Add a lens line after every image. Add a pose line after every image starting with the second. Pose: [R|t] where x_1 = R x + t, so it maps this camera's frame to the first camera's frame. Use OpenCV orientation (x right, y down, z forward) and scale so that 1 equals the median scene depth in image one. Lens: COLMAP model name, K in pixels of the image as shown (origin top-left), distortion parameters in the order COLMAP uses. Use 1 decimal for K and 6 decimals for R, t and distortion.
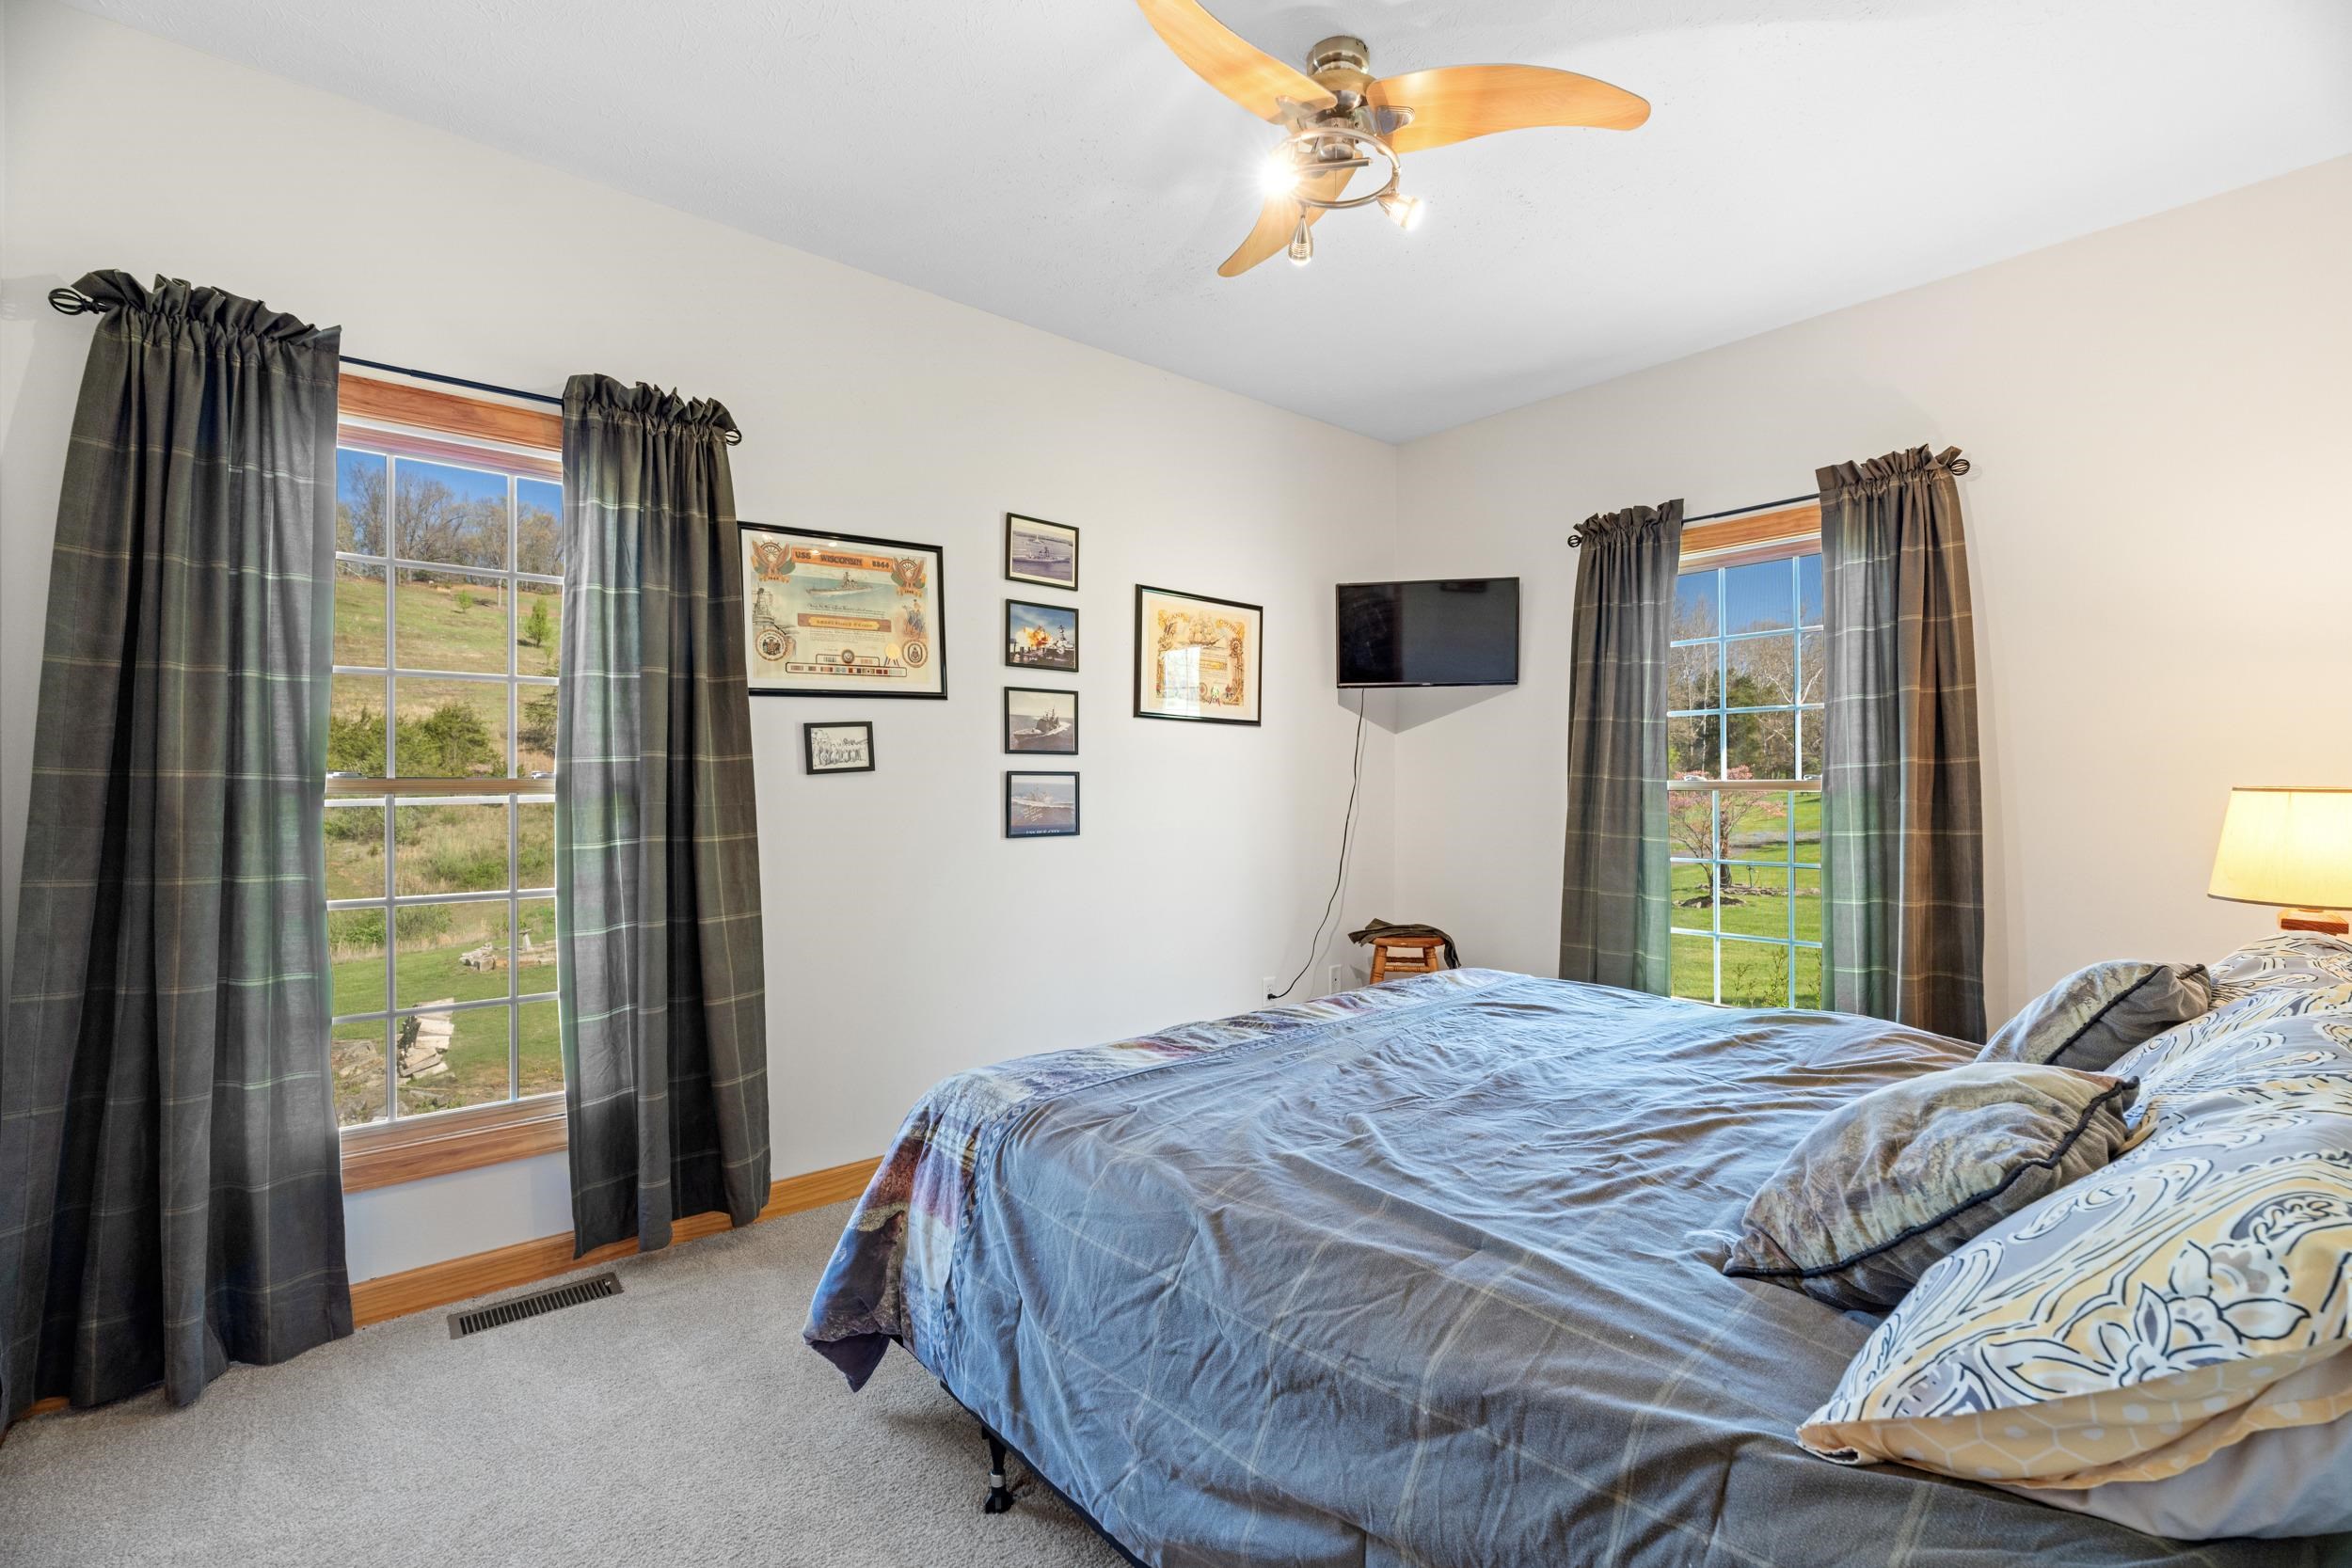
lens RADIAL K [[1035.5, 0, 1179.9], [0, 1035.5, 786.5], [0, 0, 1]] dist [-0.008866, 0.001967]
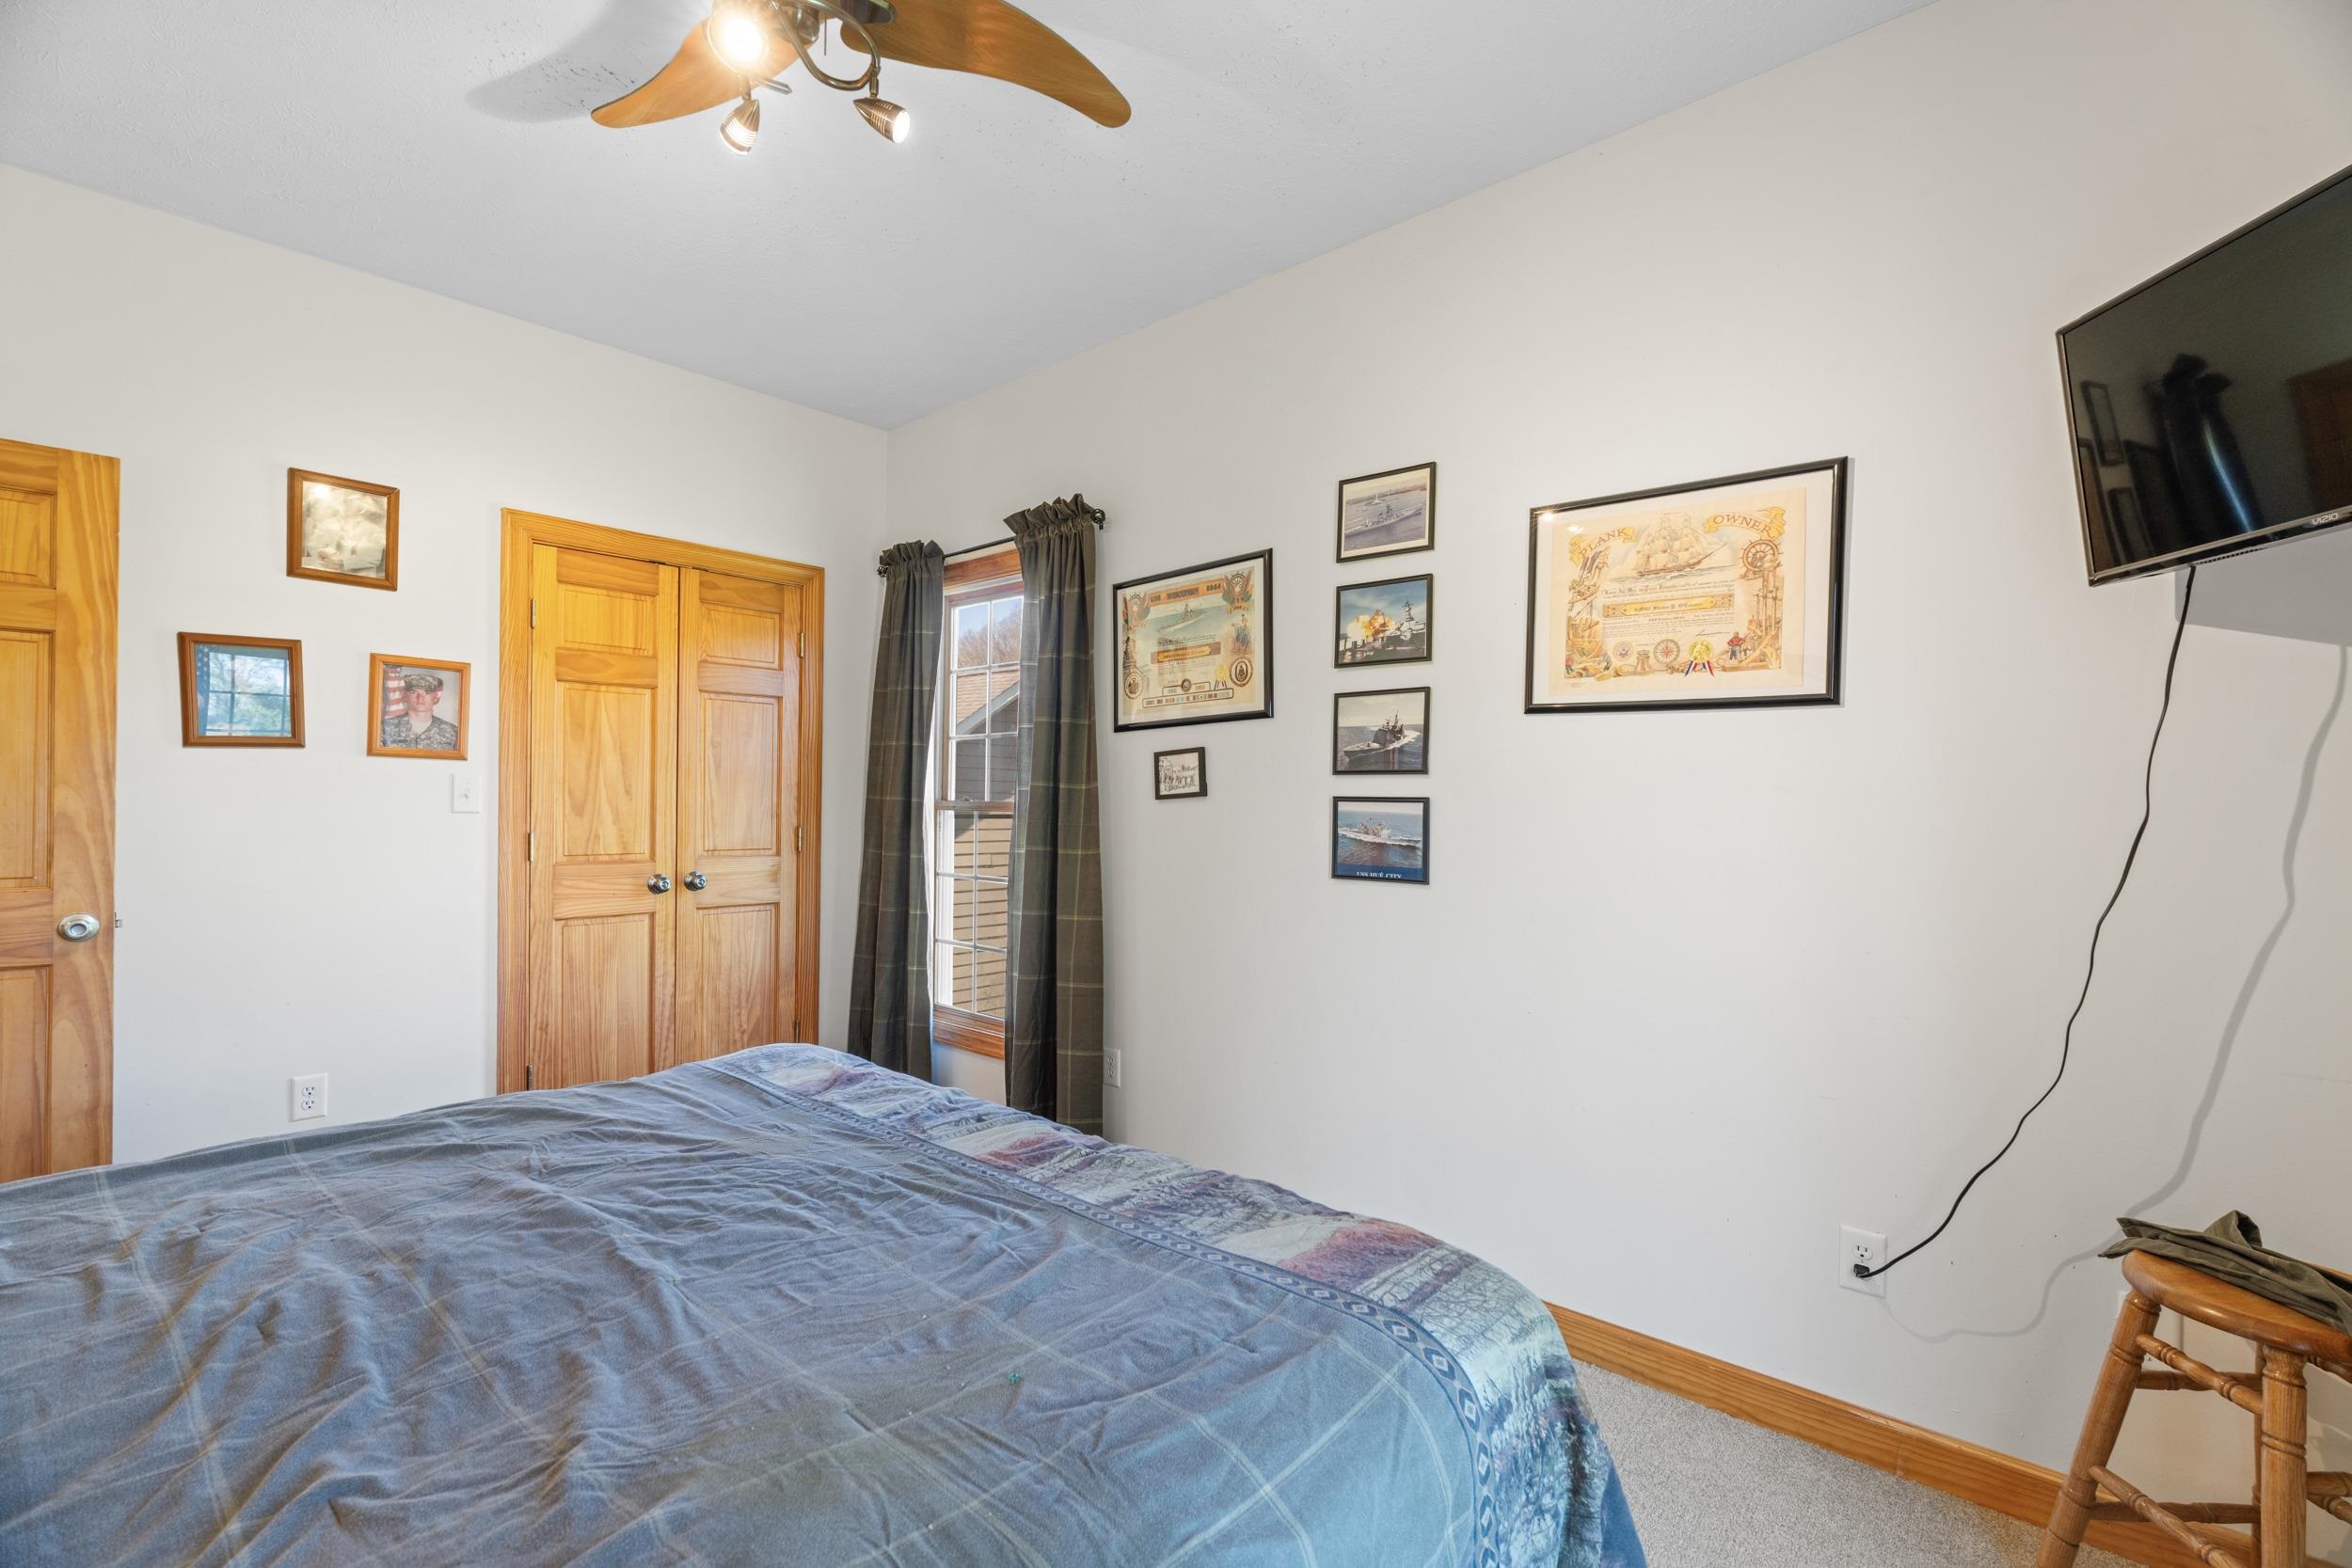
lens RADIAL K [[1092.4, 0, 1179.1], [0, 1092.4, 789.4], [0, 0, 1]] dist [-0.001206, 0.000187]
pose [[0.112422, 0.000086, -0.993661, 0.678315], [-0.007009, 0.999975, -0.000707, -0.018571], [0.993636, 0.007044, 0.112420, 0.774872]]
